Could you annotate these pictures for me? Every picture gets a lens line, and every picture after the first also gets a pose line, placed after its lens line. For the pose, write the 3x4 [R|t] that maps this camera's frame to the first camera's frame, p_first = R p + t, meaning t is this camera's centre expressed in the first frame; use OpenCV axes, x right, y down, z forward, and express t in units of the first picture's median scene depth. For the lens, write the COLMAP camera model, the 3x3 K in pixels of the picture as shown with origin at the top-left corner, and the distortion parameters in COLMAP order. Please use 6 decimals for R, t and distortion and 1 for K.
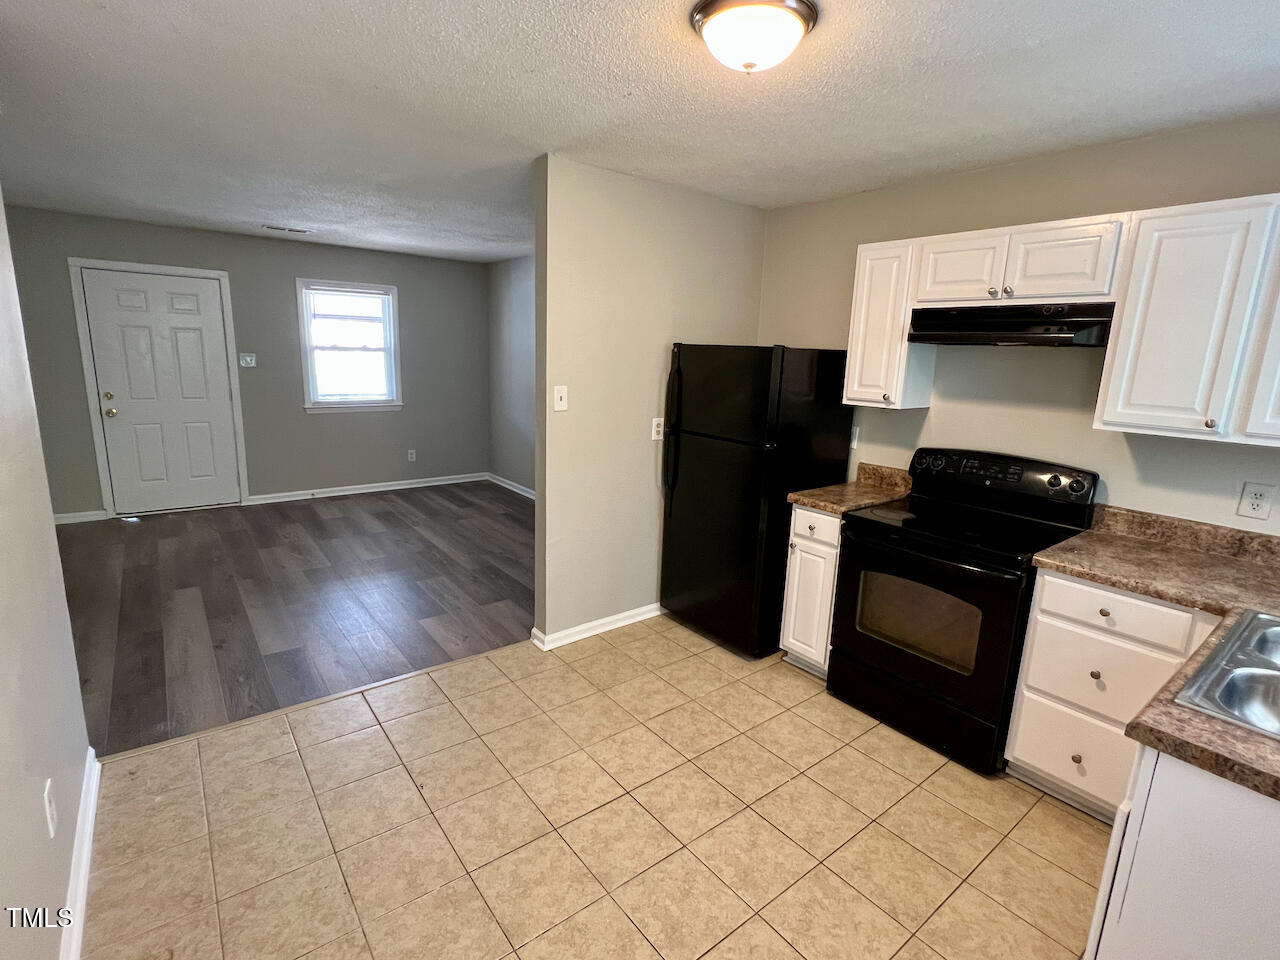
lens RADIAL K [[609.7, 0, 631.8], [0, 609.7, 477.0], [0, 0, 1]] dist [0.003422, 0.000233]
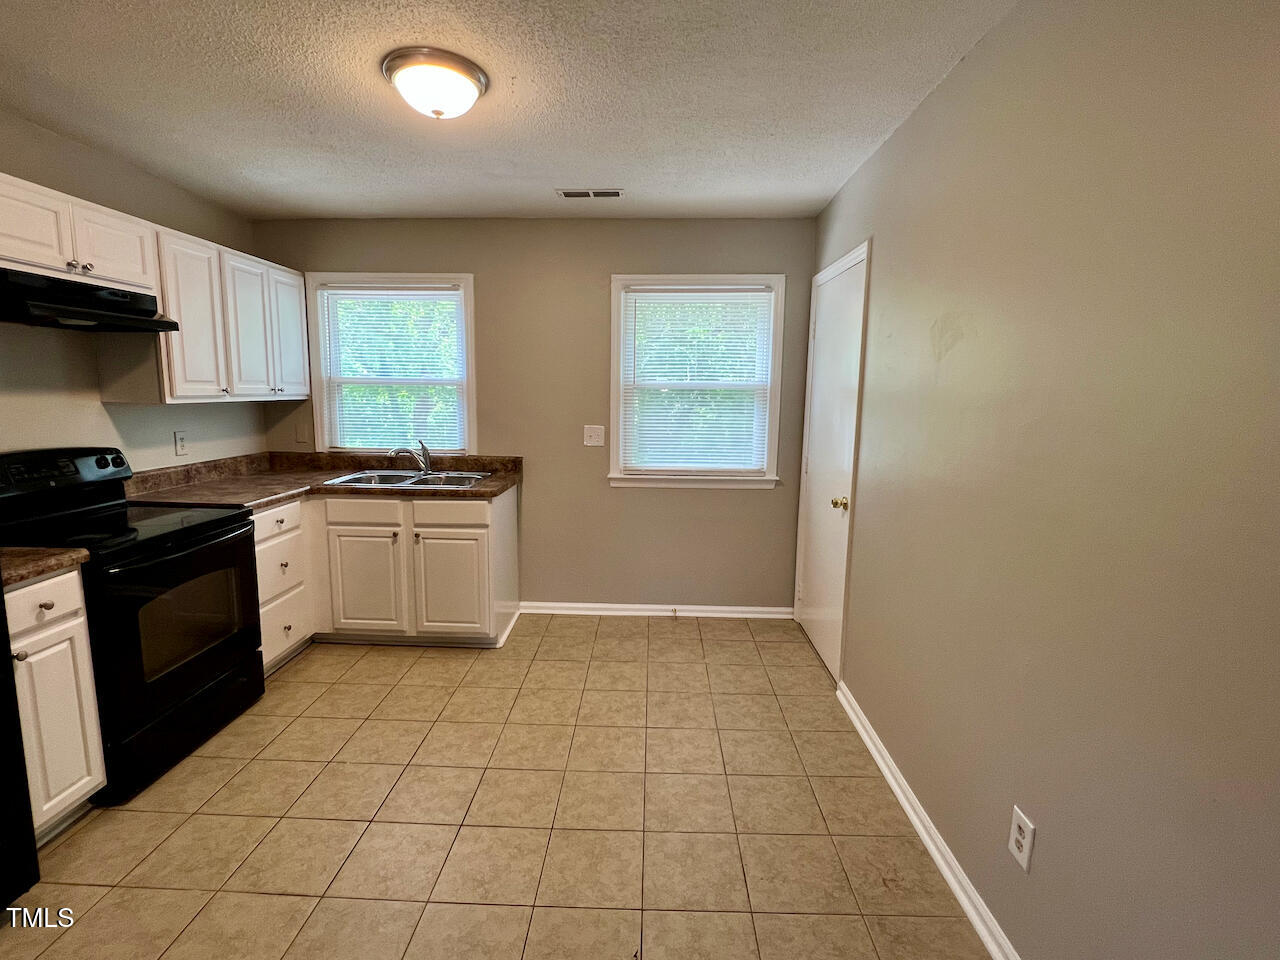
lens RADIAL K [[609.7, 0, 639.0], [0, 609.7, 476.4], [0, 0, 1]] dist [0.003422, 0.000233]
pose [[-0.773973, -0.136844, 0.618255, -0.732561], [0.087426, 0.943926, 0.318372, -0.254027], [-0.627154, 0.300463, -0.718609, 1.381679]]
